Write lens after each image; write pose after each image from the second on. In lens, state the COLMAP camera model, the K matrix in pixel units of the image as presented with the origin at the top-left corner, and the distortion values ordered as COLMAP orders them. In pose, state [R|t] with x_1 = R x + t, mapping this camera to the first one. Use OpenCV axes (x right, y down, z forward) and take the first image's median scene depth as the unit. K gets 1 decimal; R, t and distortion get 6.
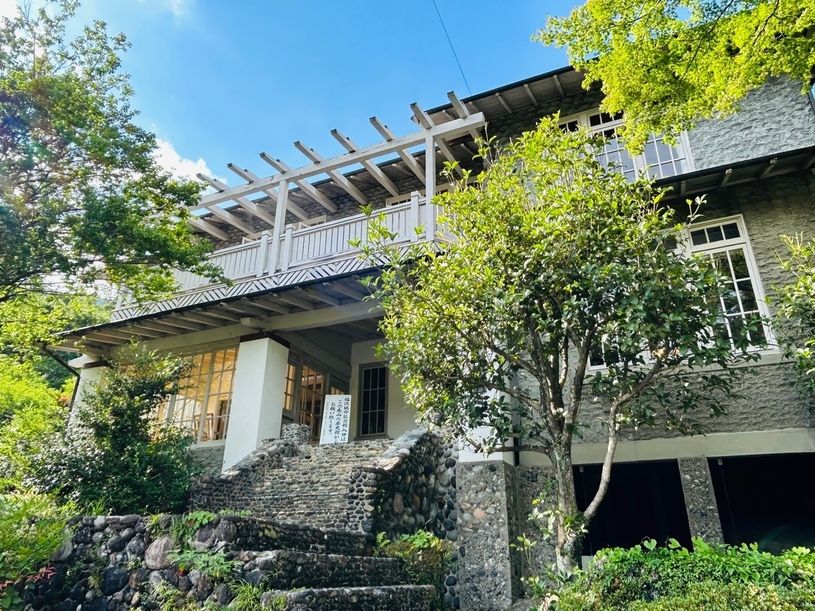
lens RADIAL K [[579.2, 0, 407.5], [0, 579.2, 305.5], [0, 0, 1]] dist [-0.006778, -0.001512]
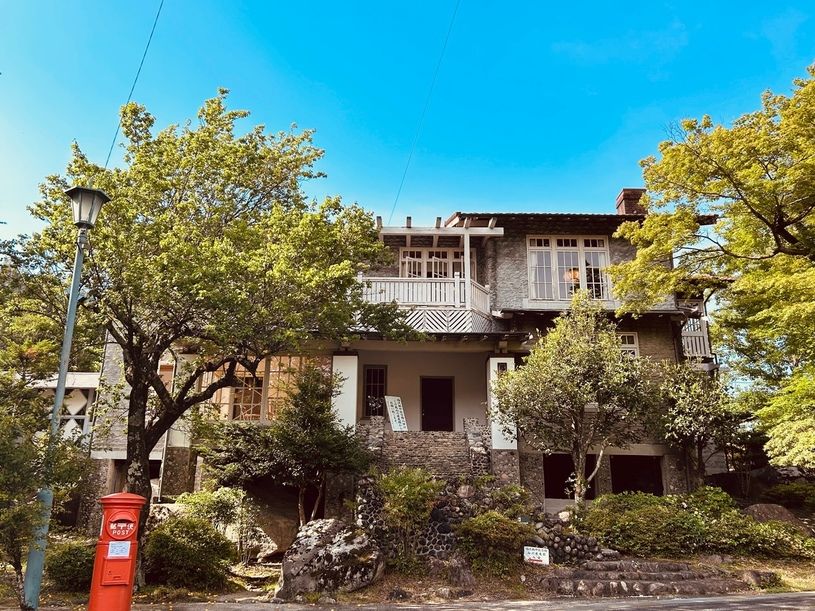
lens RADIAL K [[711.7, 0, 407.5], [0, 711.7, 305.5], [0, 0, 1]] dist [0.096450, -0.000964]
pose [[0.900106, 0.123179, 0.417896, -1.157338], [-0.175028, 0.980628, 0.087944, -0.328876], [-0.398967, -0.152303, 0.904228, -0.882104]]
